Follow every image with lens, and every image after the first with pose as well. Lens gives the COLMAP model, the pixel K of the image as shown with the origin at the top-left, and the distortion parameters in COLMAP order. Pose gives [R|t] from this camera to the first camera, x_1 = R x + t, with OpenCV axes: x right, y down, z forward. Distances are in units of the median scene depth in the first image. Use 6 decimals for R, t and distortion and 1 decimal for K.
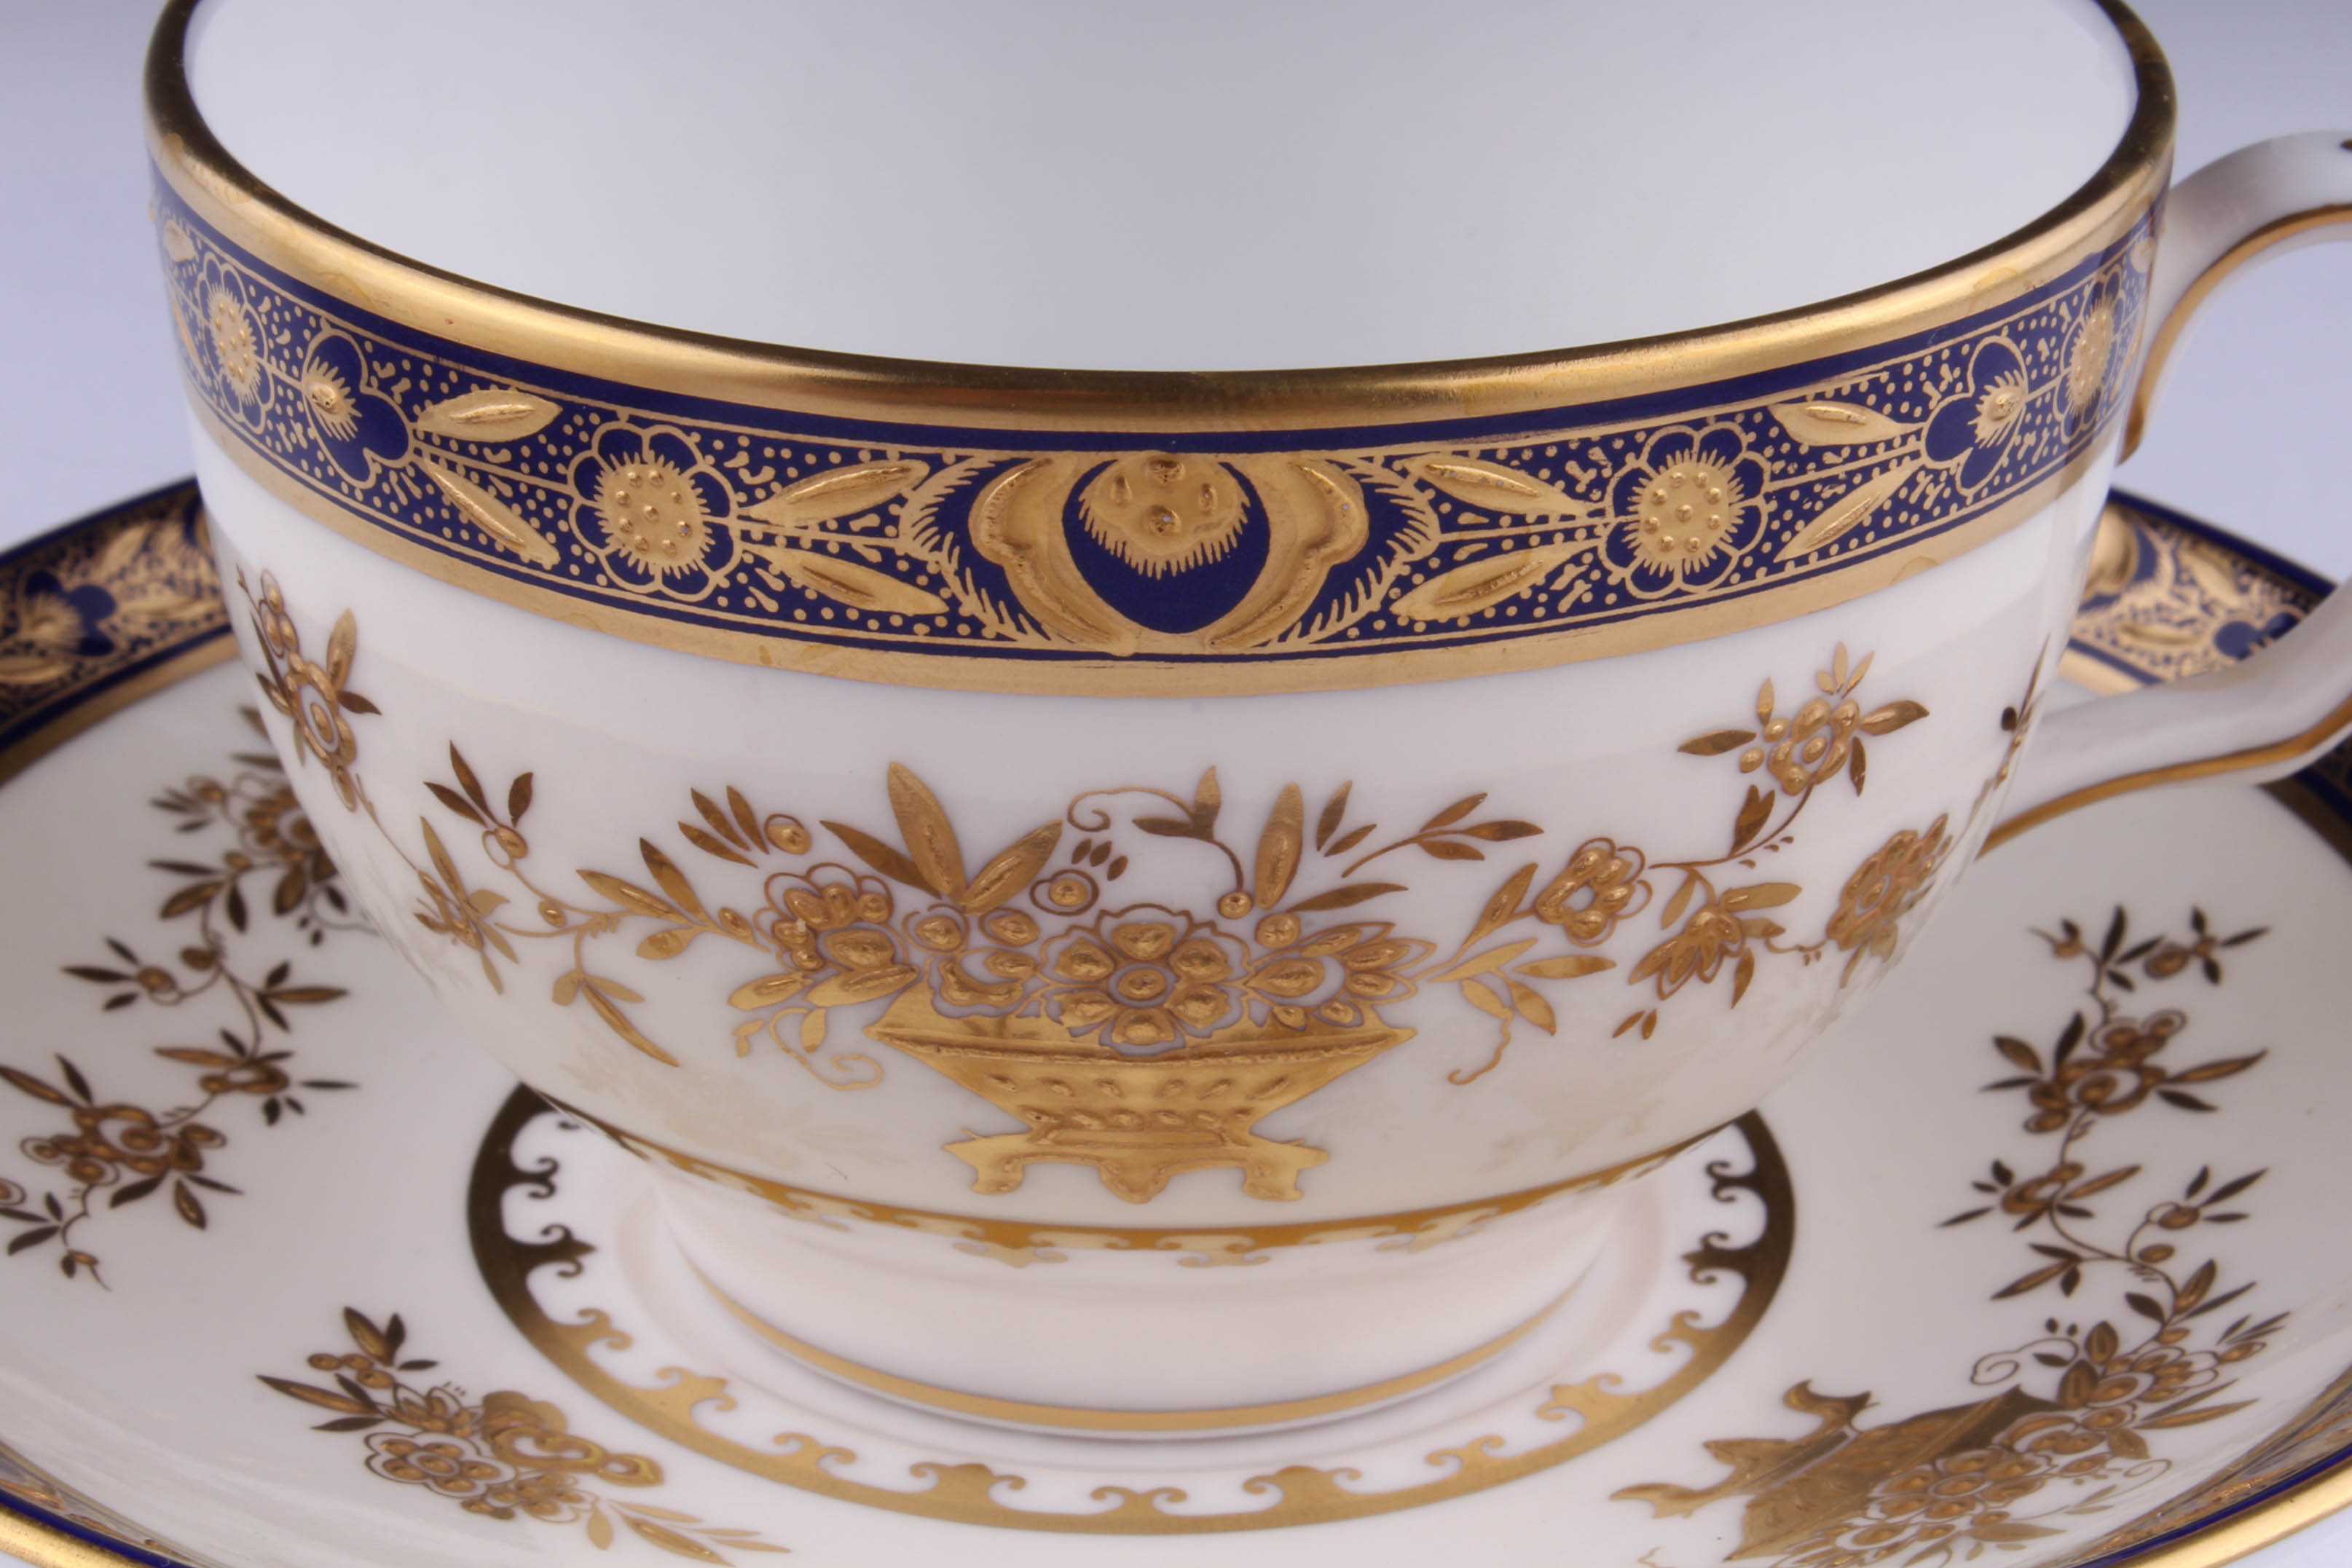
lens RADIAL K [[4751.3, 0, 1160.5], [0, 4751.3, 720.2], [0, 0, 1]] dist [-0.010465, -0.245199]
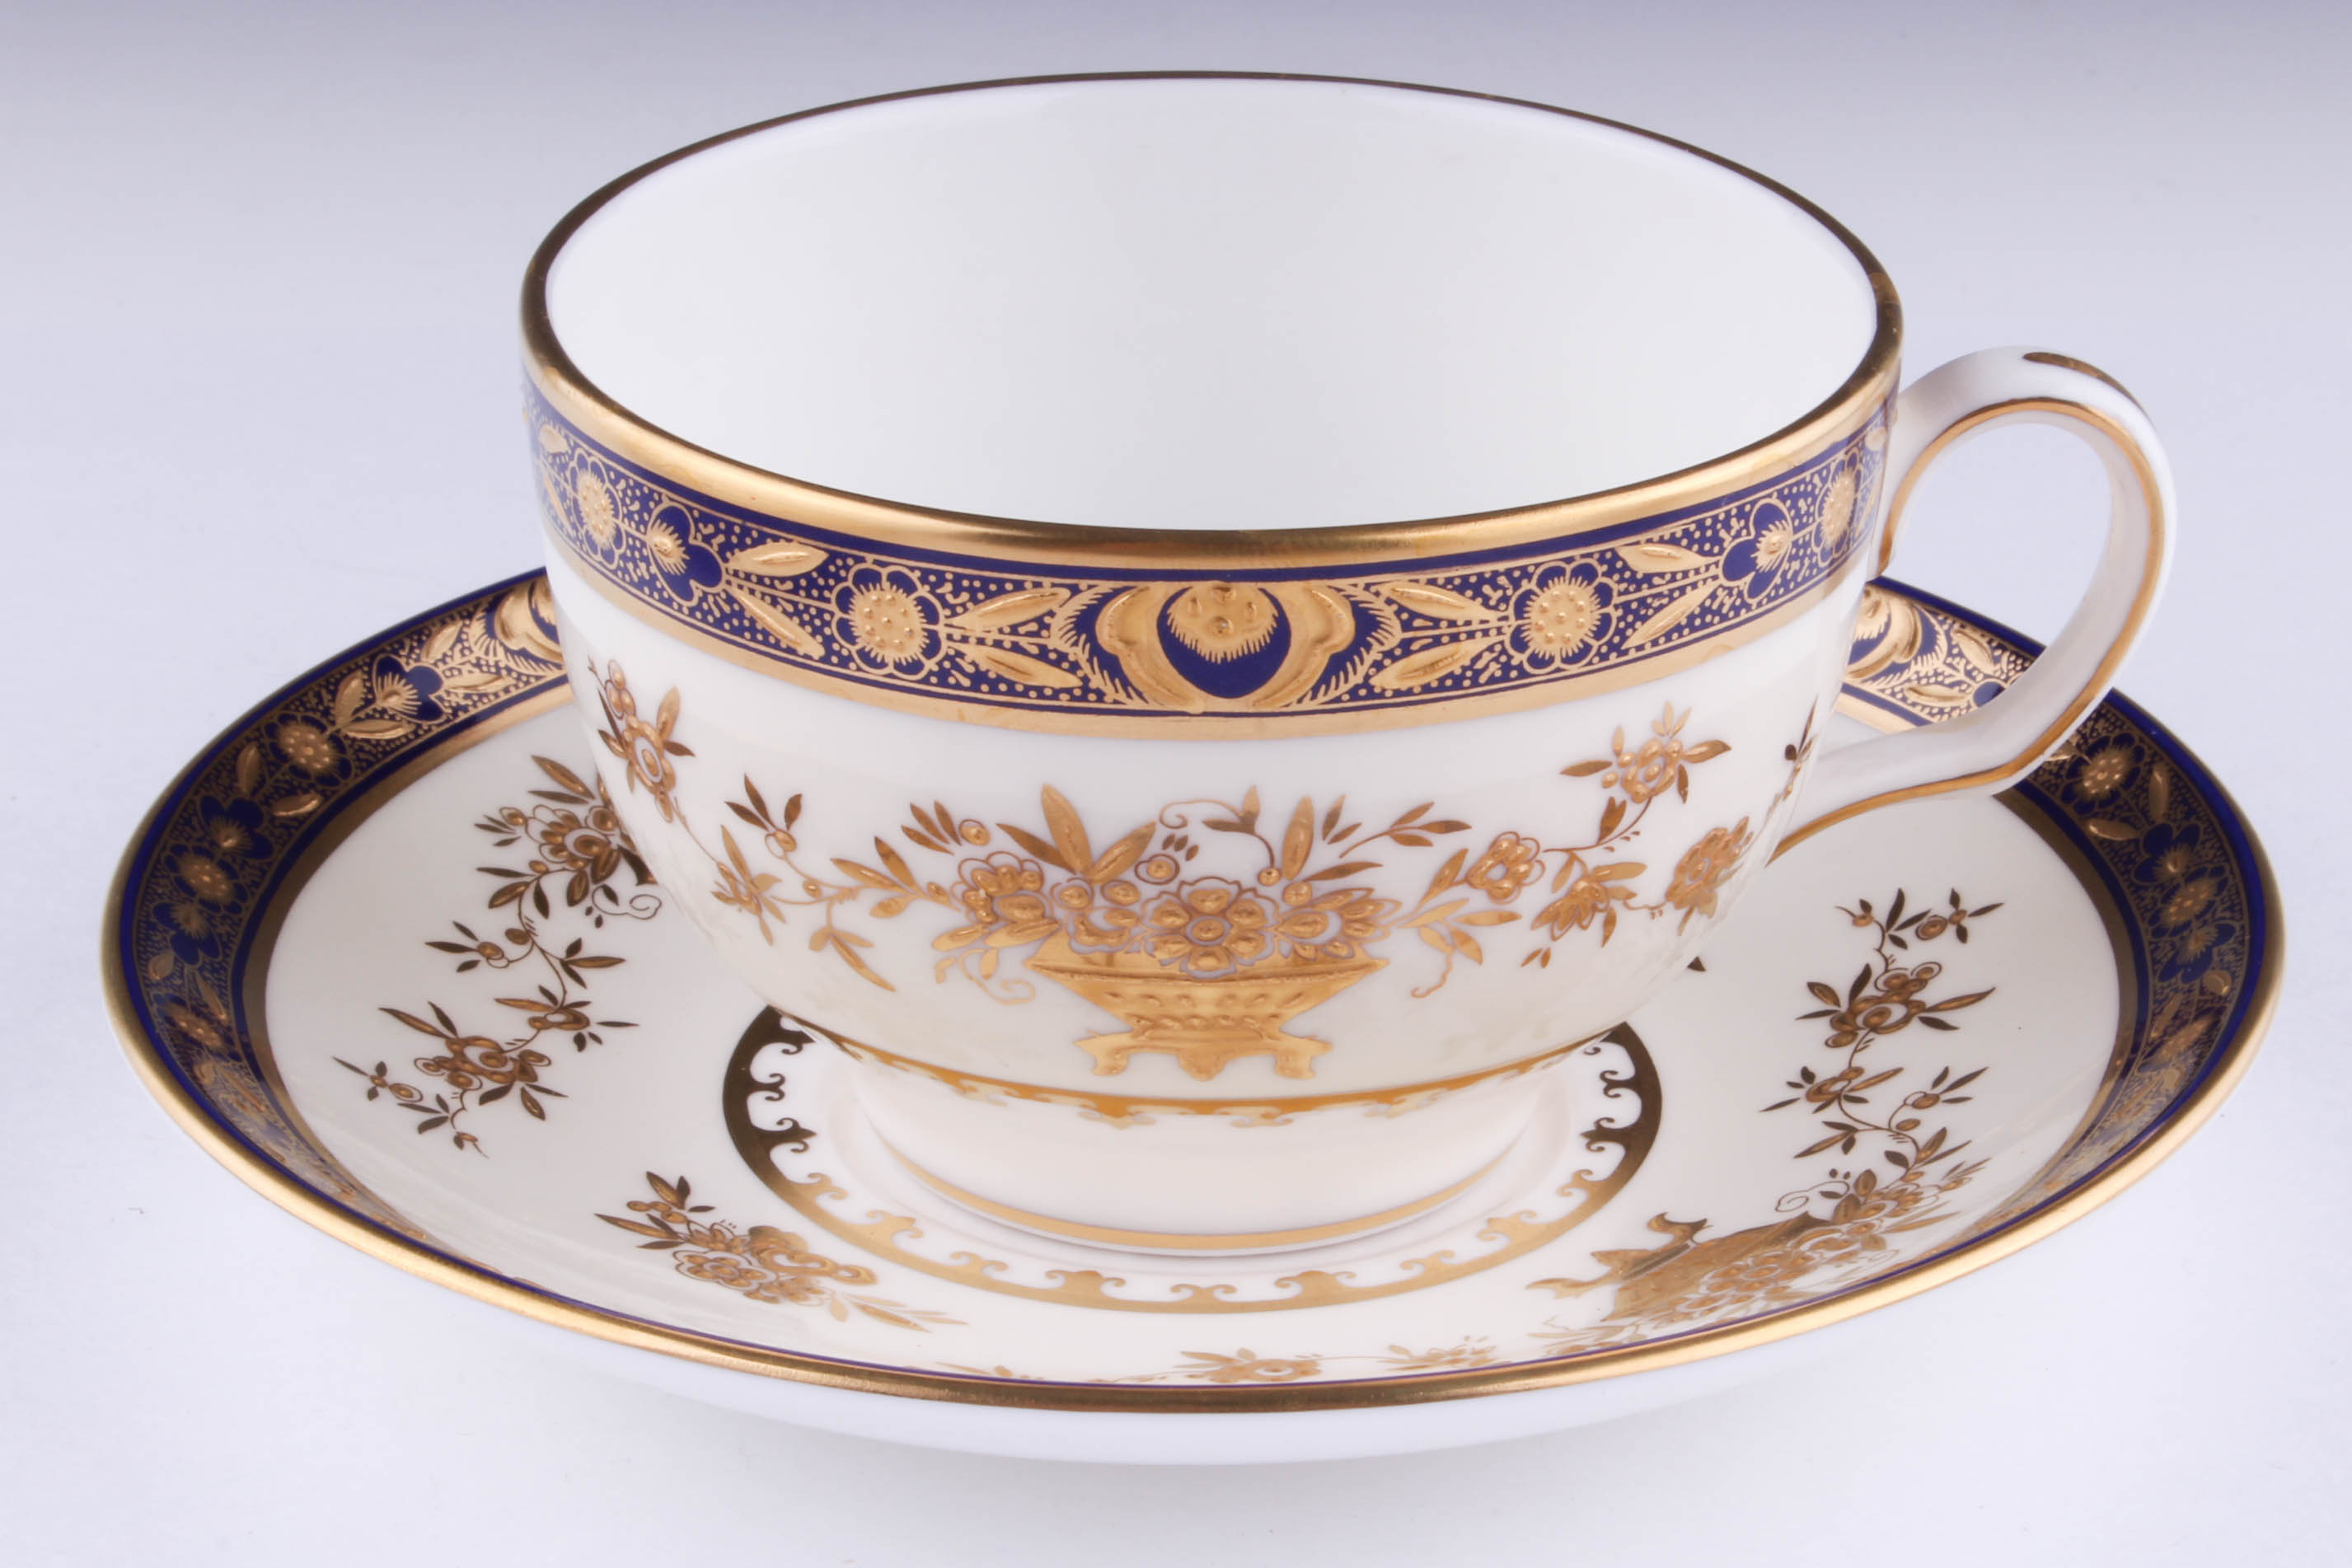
lens RADIAL K [[4274.0, 0, 1176.0], [0, 4274.0, 784.0], [0, 0, 1]] dist [-0.040111, 0.070427]
pose [[0.999976, -0.006969, -0.000320, -0.012998], [0.006969, 0.999972, 0.002642, 0.005141], [0.000301, -0.002644, 0.999996, -0.355293]]
